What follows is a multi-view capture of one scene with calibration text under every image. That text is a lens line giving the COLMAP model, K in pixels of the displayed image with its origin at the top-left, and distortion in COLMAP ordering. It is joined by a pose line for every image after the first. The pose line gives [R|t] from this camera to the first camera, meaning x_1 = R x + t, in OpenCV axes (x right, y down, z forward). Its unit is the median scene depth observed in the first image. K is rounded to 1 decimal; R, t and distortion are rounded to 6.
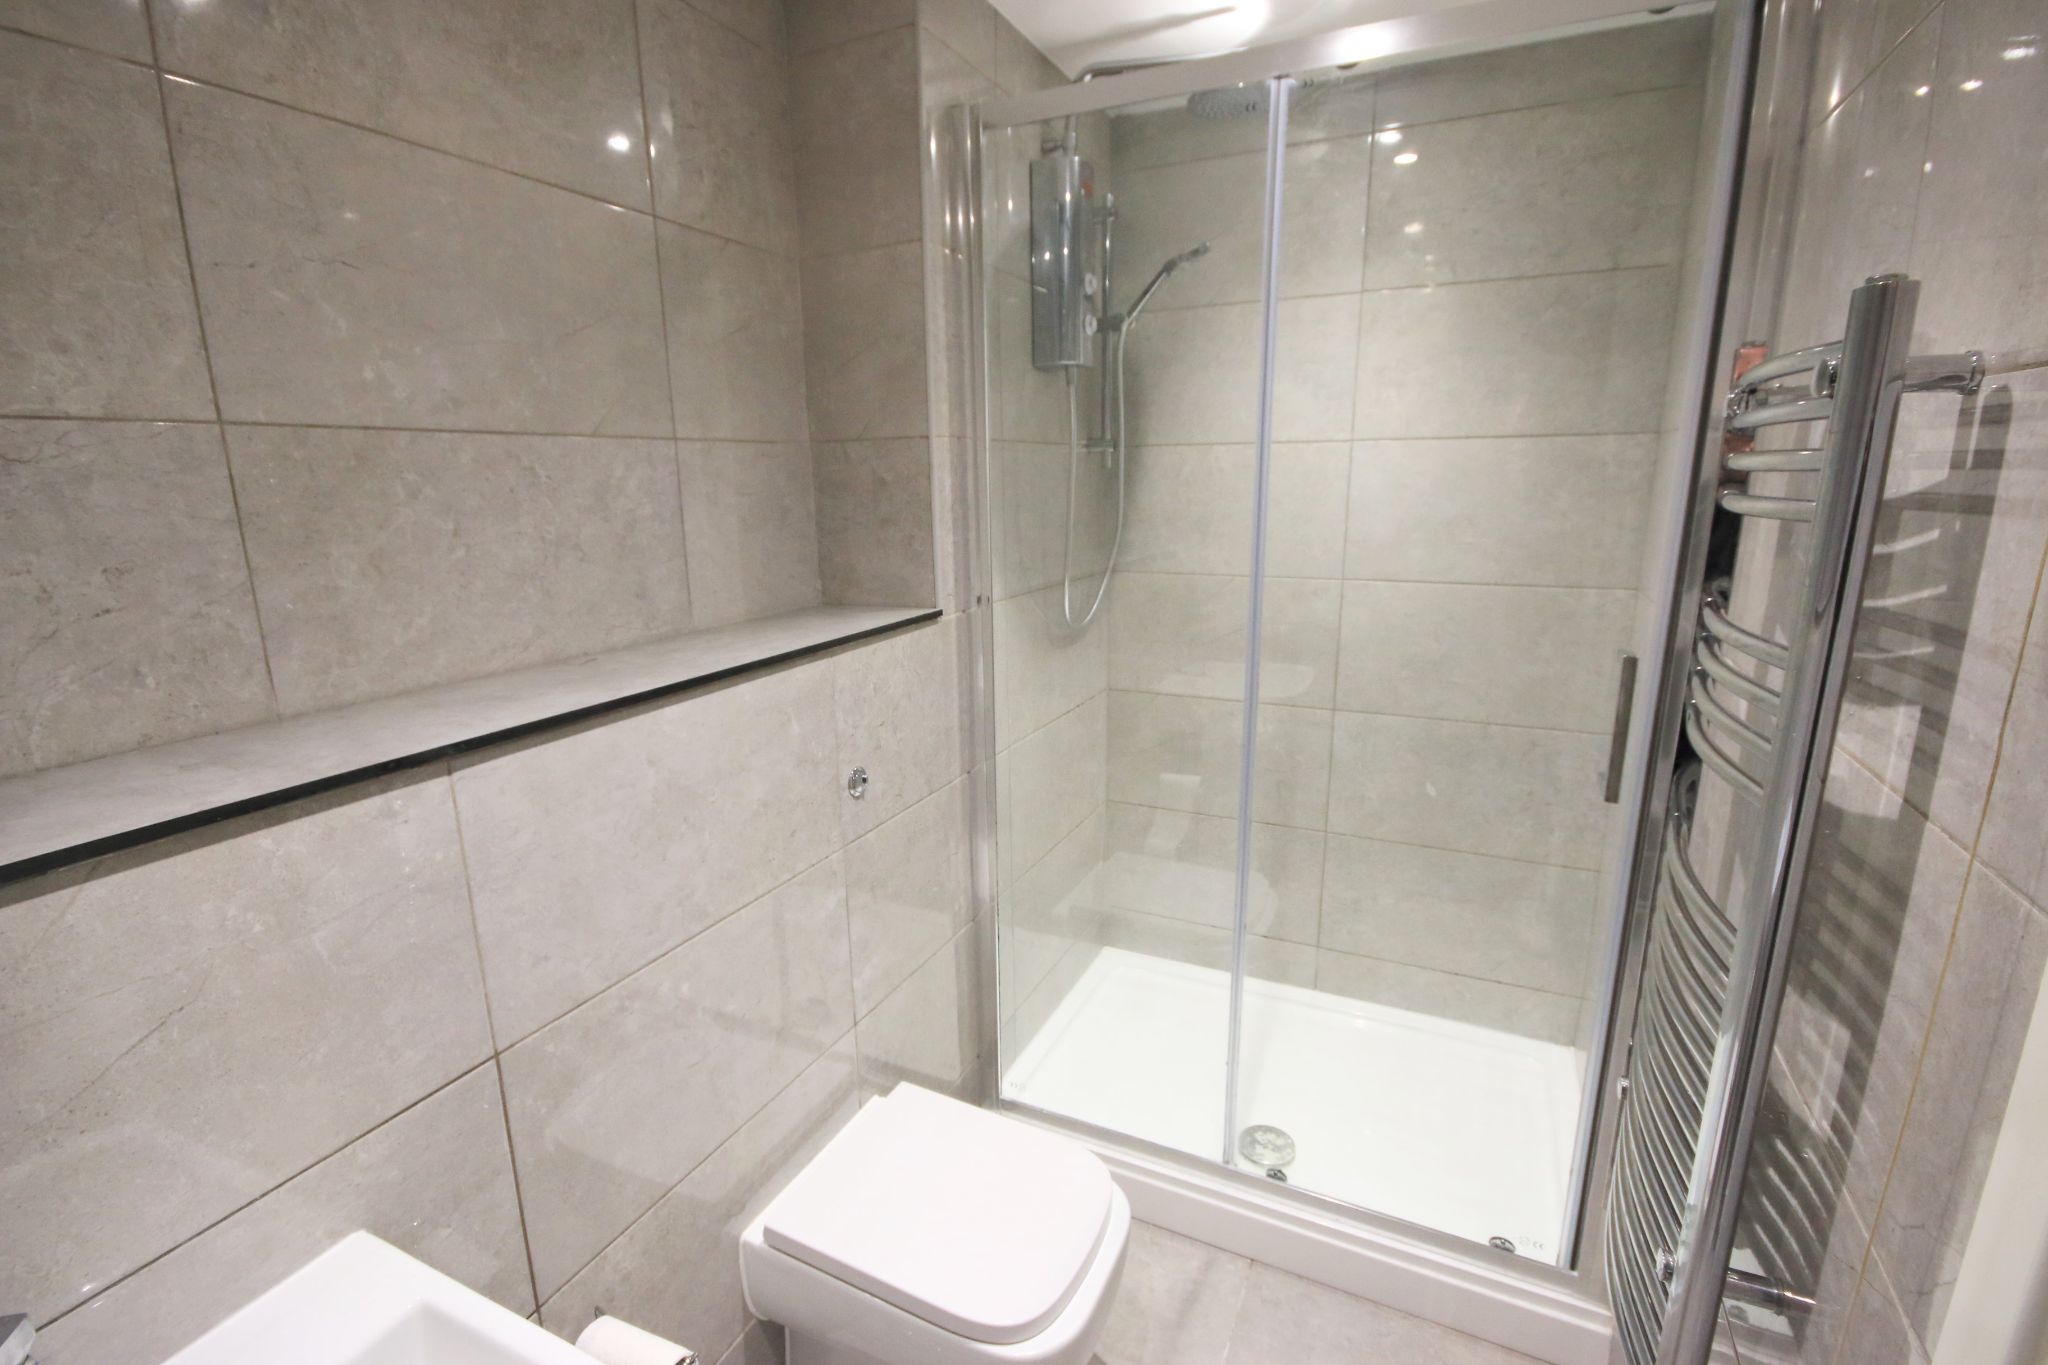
lens RADIAL K [[932.0, 0, 1012.5], [0, 932.0, 687.7], [0, 0, 1]] dist [-0.008749, 0.000950]
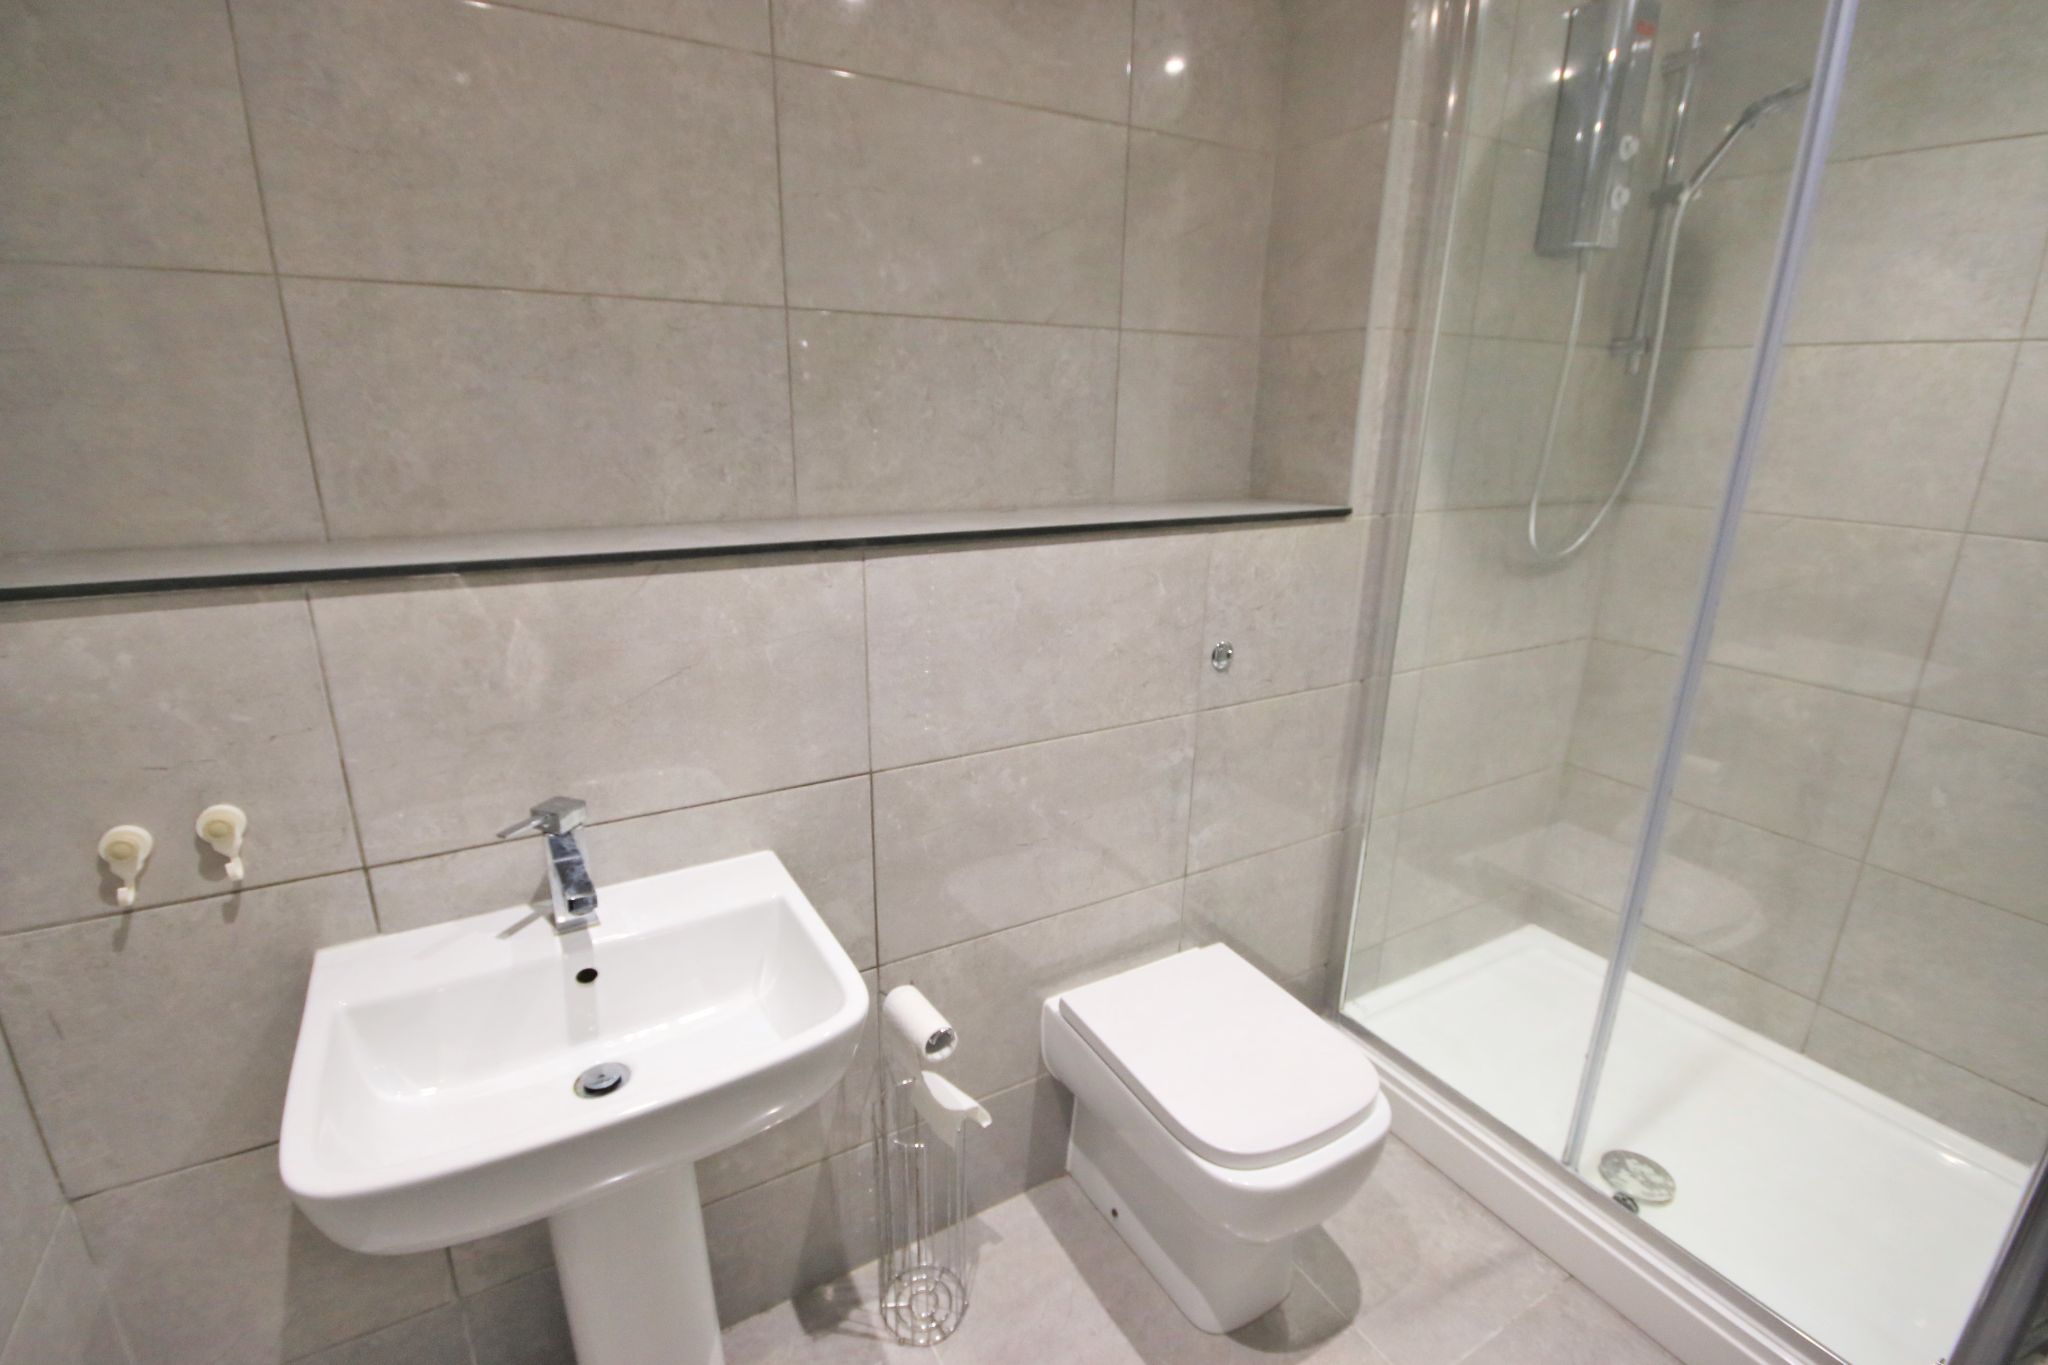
lens RADIAL K [[932.0, 0, 1012.5], [0, 932.0, 687.7], [0, 0, 1]] dist [-0.008749, 0.000950]
pose [[0.824816, 0.188935, -0.532901, 0.214087], [-0.152003, 0.981915, 0.112860, 0.053179], [0.544586, -0.012086, 0.838618, -0.030563]]
